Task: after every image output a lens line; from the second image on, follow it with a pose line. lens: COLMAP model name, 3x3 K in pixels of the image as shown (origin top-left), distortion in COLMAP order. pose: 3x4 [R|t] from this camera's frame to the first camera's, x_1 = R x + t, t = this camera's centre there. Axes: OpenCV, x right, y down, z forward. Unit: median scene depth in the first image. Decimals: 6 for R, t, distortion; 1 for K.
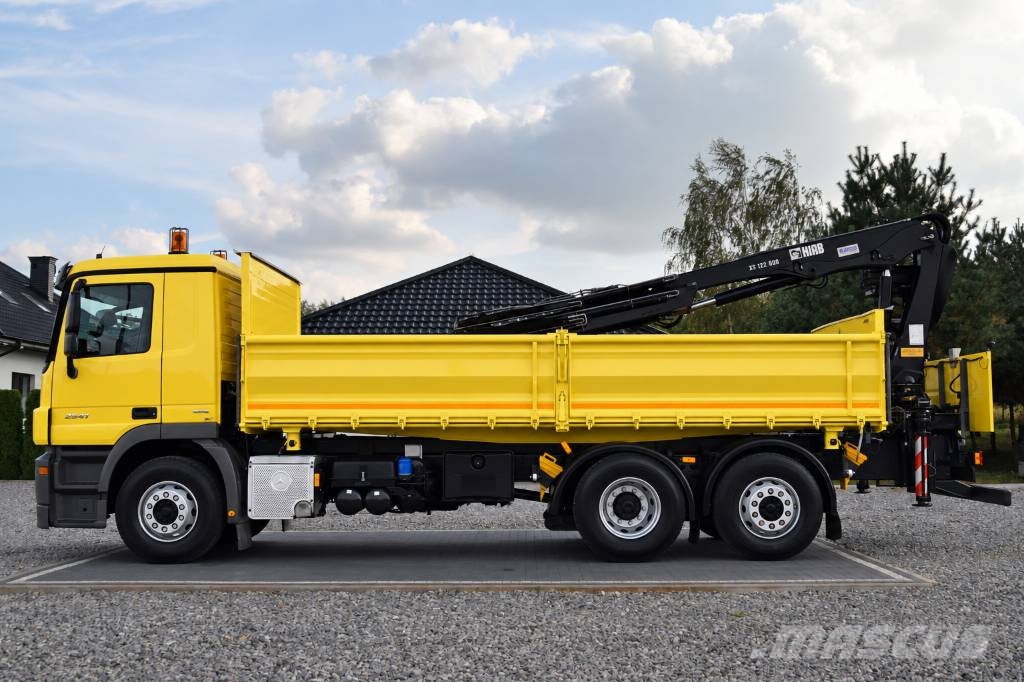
lens RADIAL K [[1098.8, 0, 513.6], [0, 1098.8, 341.2], [0, 0, 1]] dist [-0.011749, -0.001254]
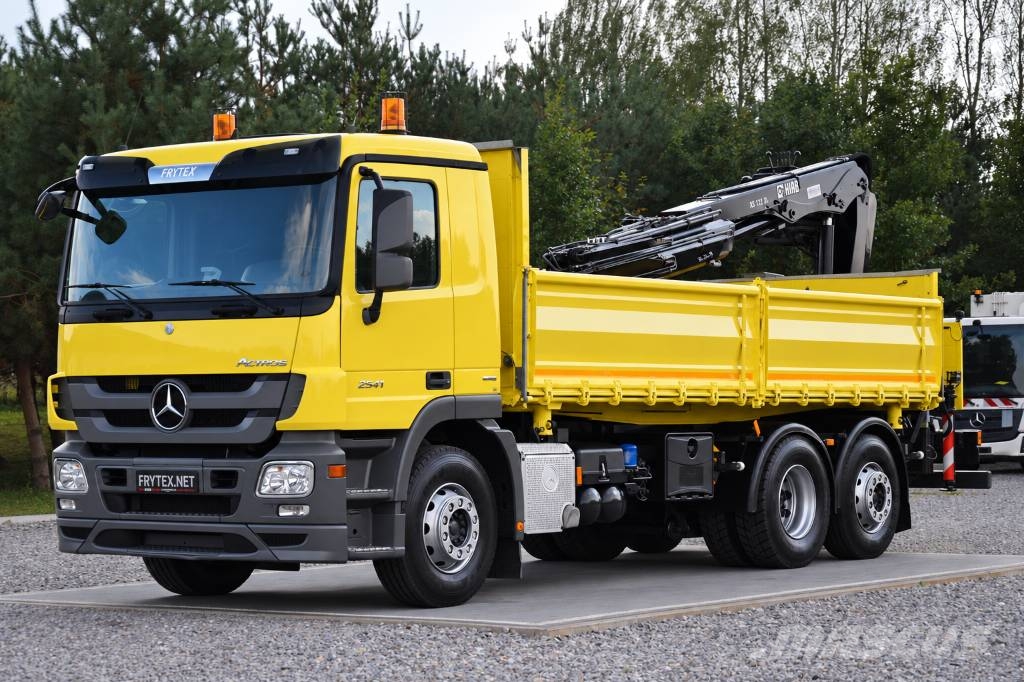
lens RADIAL K [[2714.6, 0, 545.9], [0, 2714.6, 342.0], [0, 0, 1]] dist [0.052806, 0.280163]
pose [[0.546741, 0.021417, 0.837028, -1.683027], [-0.053130, 0.998546, 0.009154, 0.024380], [-0.835614, -0.049476, 0.547084, 0.054166]]
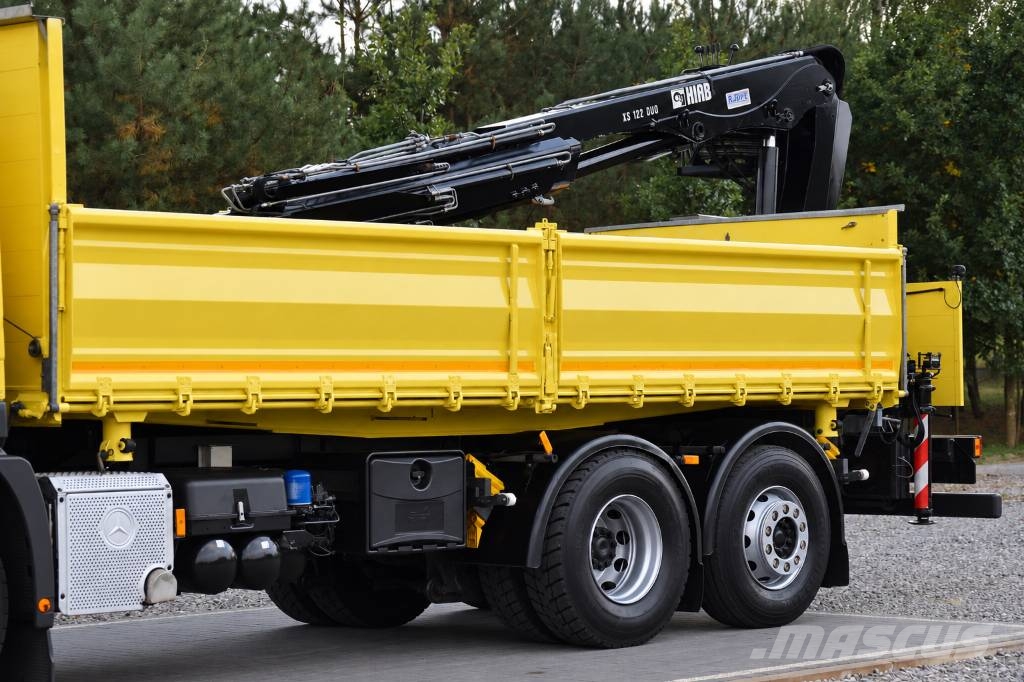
lens RADIAL K [[2790.8, 0, 513.5], [0, 2790.8, 353.5], [0, 0, 1]] dist [0.000927, 0.597530]
pose [[0.671378, 0.004194, 0.741104, -0.970808], [-0.042893, 0.998528, 0.033206, 0.008855], [-0.739873, -0.054082, 0.670569, 0.101289]]
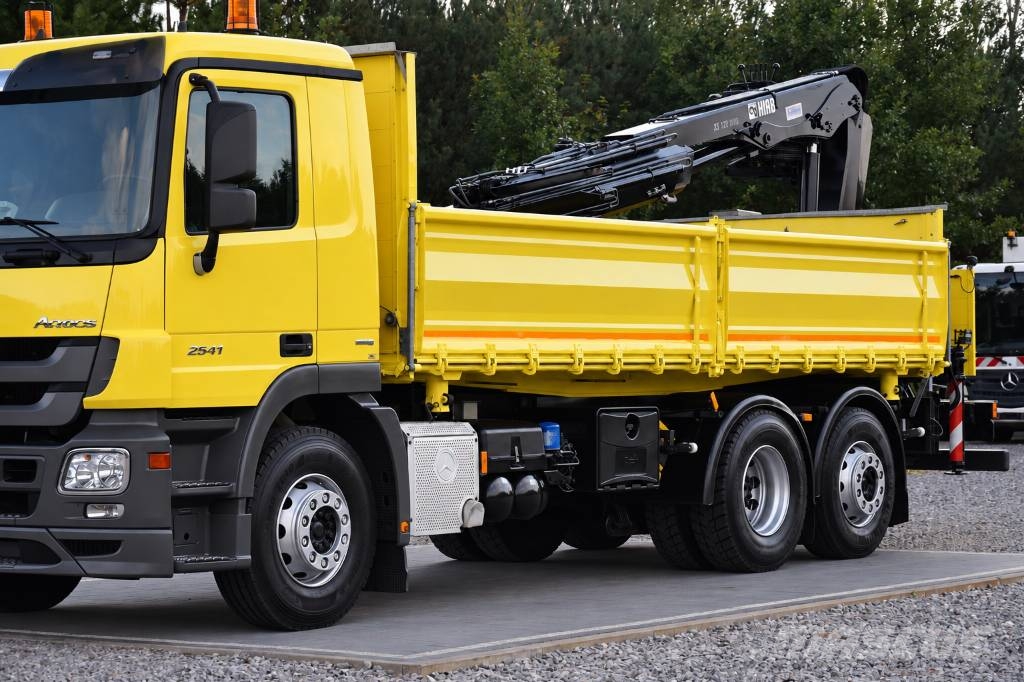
lens RADIAL K [[2955.3, 0, 514.8], [0, 2955.3, 340.9], [0, 0, 1]] dist [0.056775, 1.834903]
pose [[0.558376, 0.006674, 0.829561, -1.461104], [-0.052773, 0.998228, 0.027490, 0.019571], [-0.827908, -0.059128, 0.557738, 0.128133]]
